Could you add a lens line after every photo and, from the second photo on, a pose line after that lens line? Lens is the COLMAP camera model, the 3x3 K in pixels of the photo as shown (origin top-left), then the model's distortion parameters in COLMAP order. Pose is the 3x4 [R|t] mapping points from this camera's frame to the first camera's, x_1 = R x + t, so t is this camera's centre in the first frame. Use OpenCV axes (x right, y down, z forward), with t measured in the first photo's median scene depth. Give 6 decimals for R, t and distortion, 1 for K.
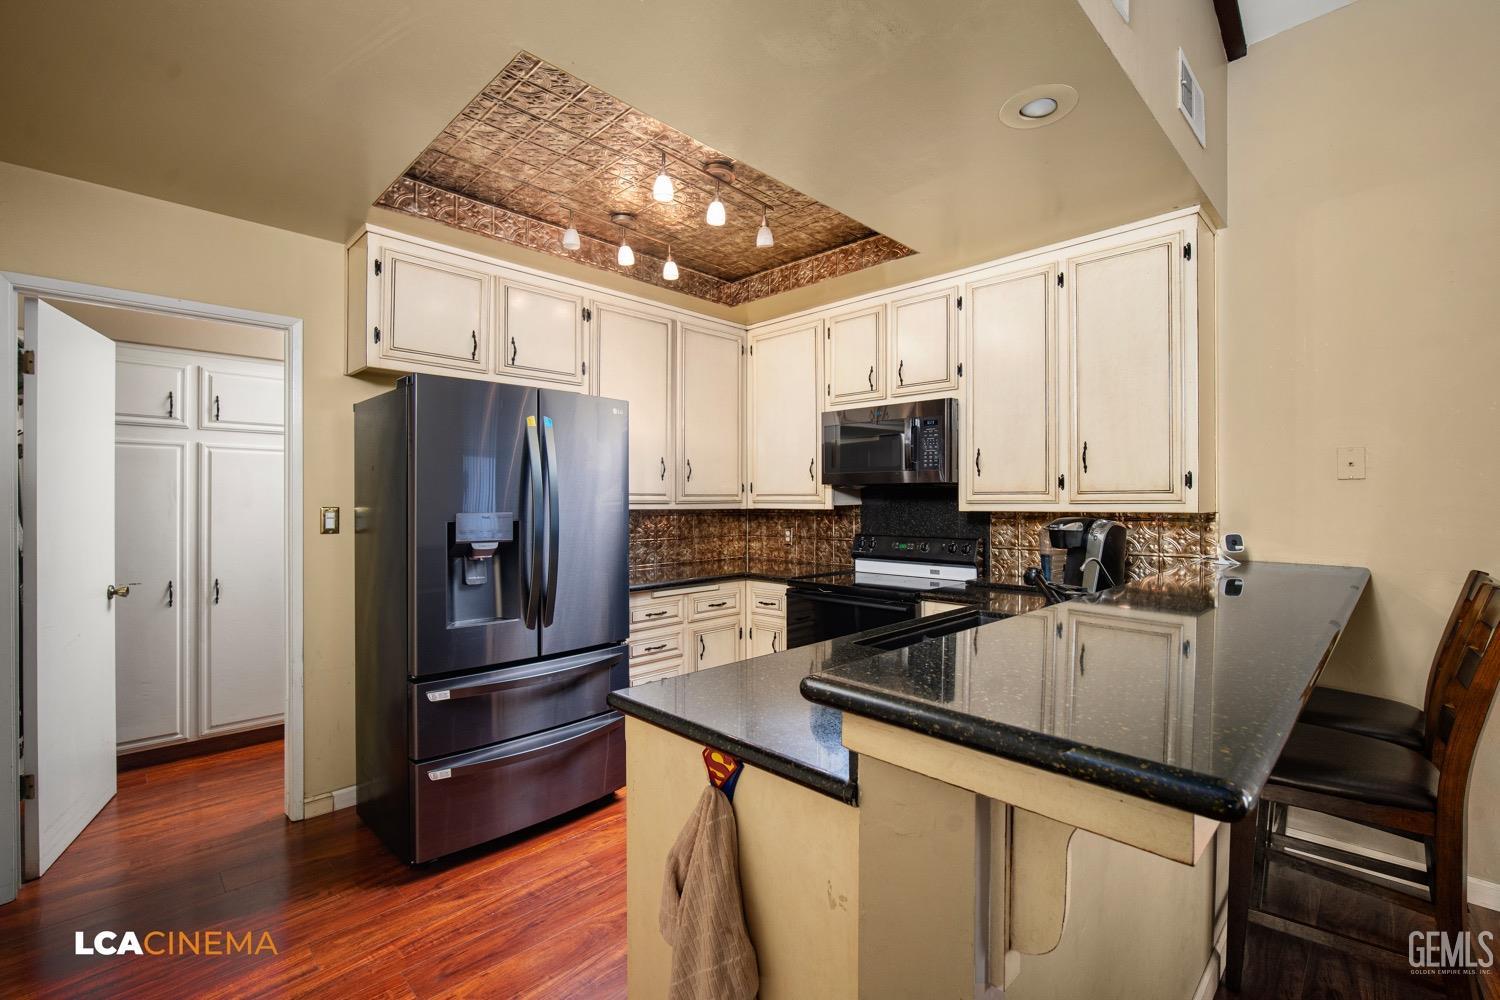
lens RADIAL K [[655.9, 0, 749.3], [0, 655.9, 495.8], [0, 0, 1]] dist [-0.008123, 0.000425]
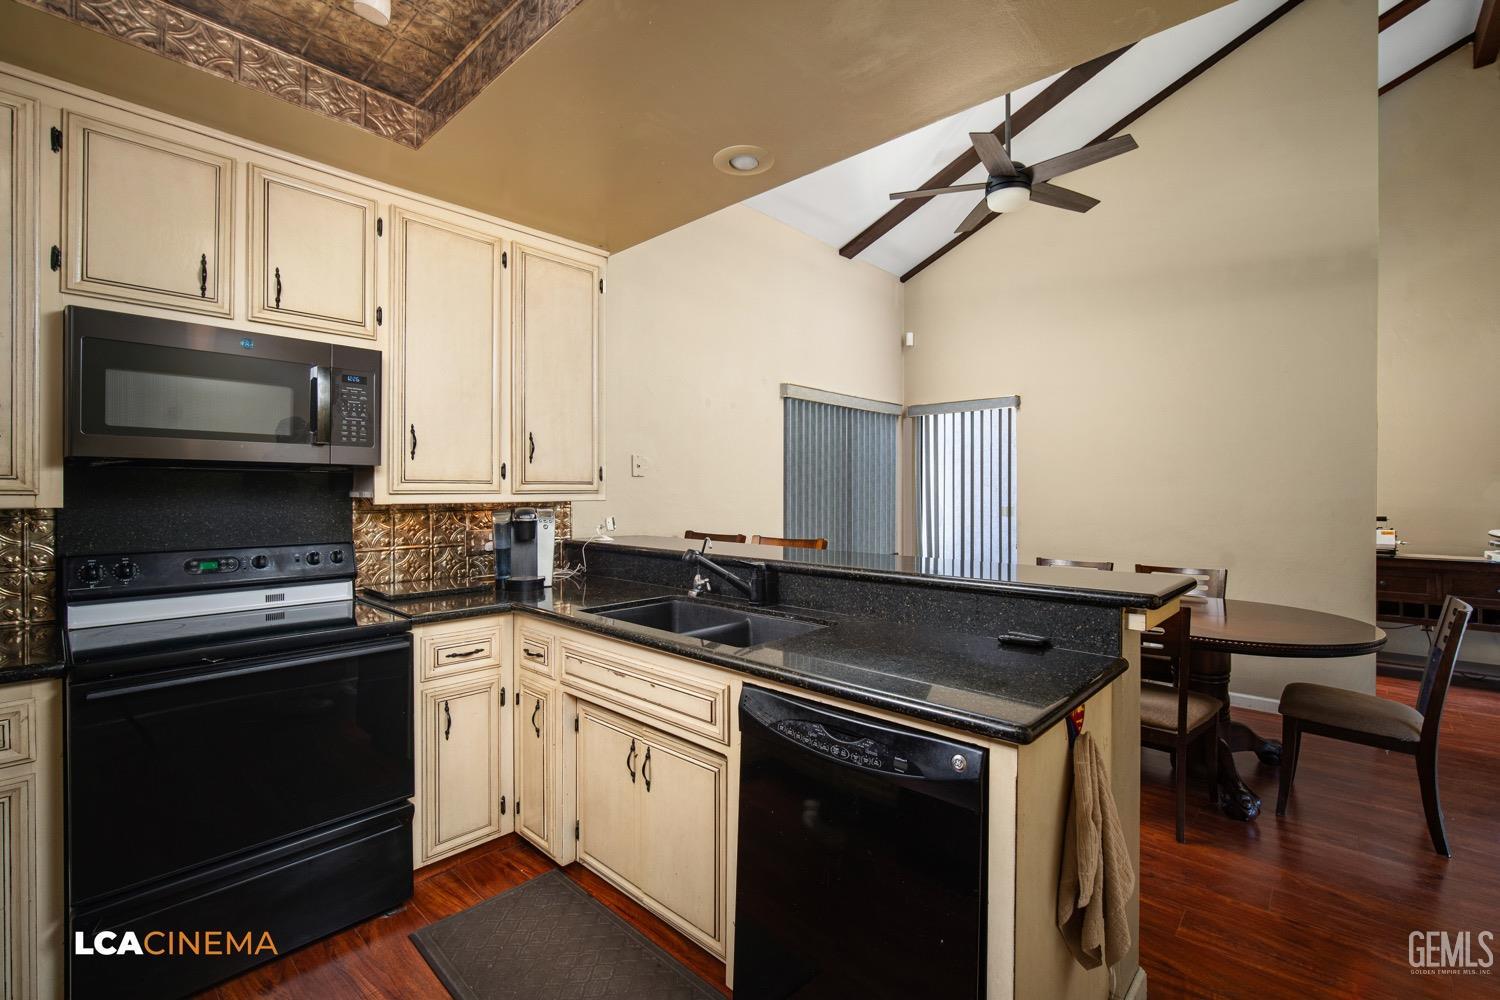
lens RADIAL K [[660.4, 0, 750.4], [0, 660.4, 491.3], [0, 0, 1]] dist [-0.004114, 0.000395]
pose [[-0.037381, -0.001048, 0.999301, -0.445446], [-0.008287, 0.999965, 0.000738, 0.004106], [-0.999267, -0.008254, -0.037388, 0.601512]]
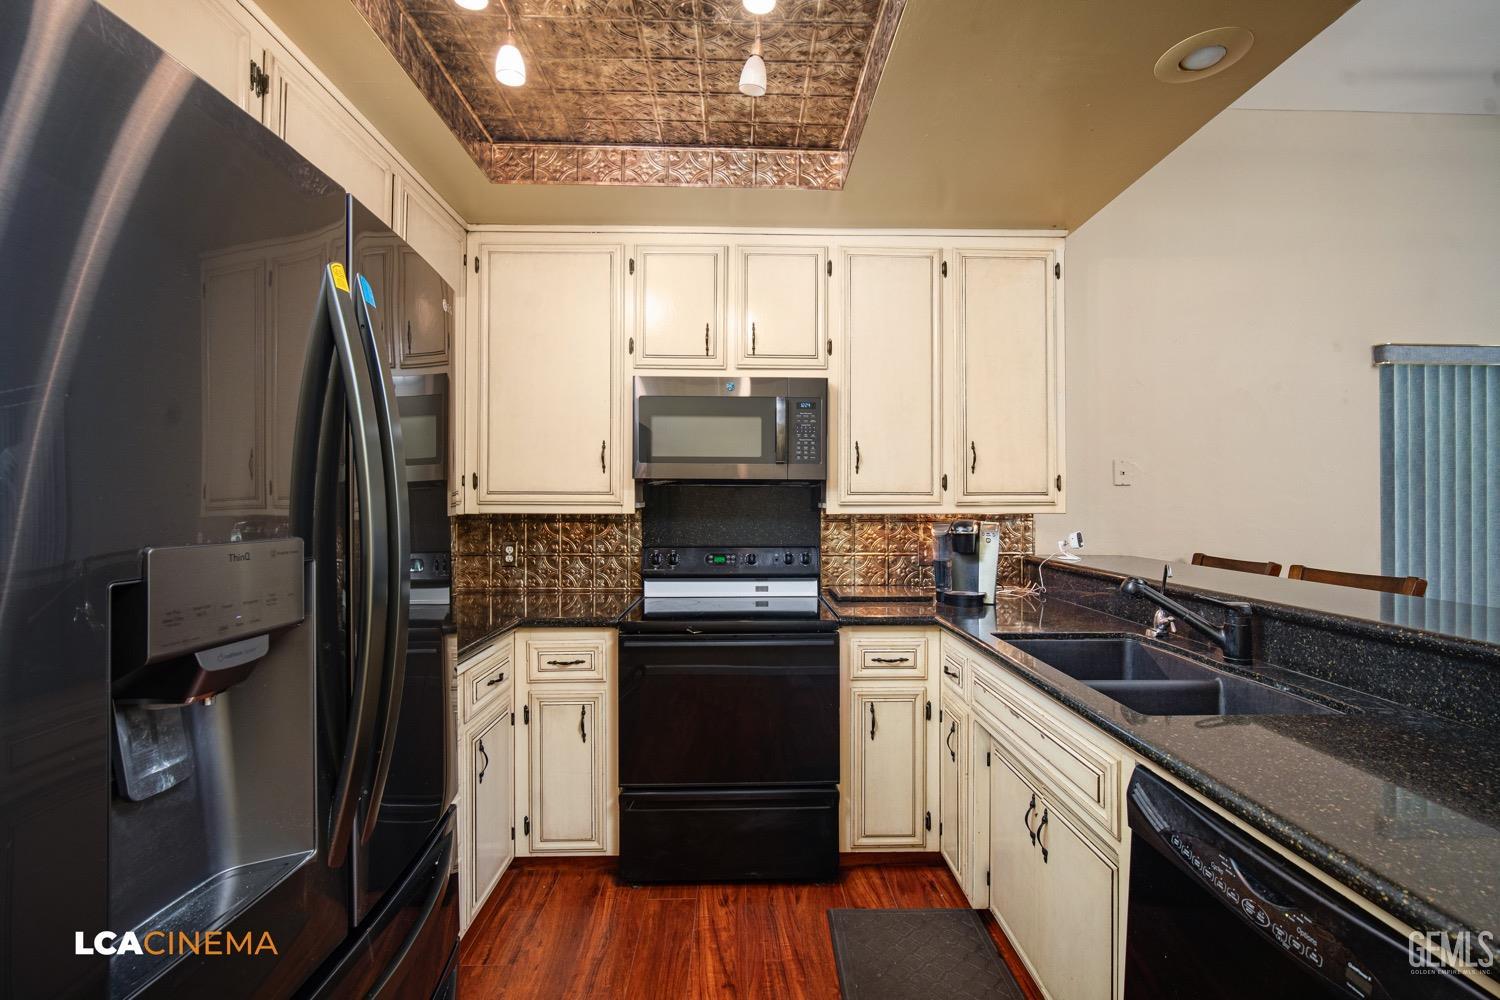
lens RADIAL K [[655.9, 0, 749.3], [0, 655.9, 495.8], [0, 0, 1]] dist [-0.008123, 0.000425]
pose [[0.689915, 0.007566, 0.723851, -0.358459], [-0.006240, 0.999970, -0.004505, 0.003821], [-0.723864, -0.001409, 0.689941, 0.491106]]
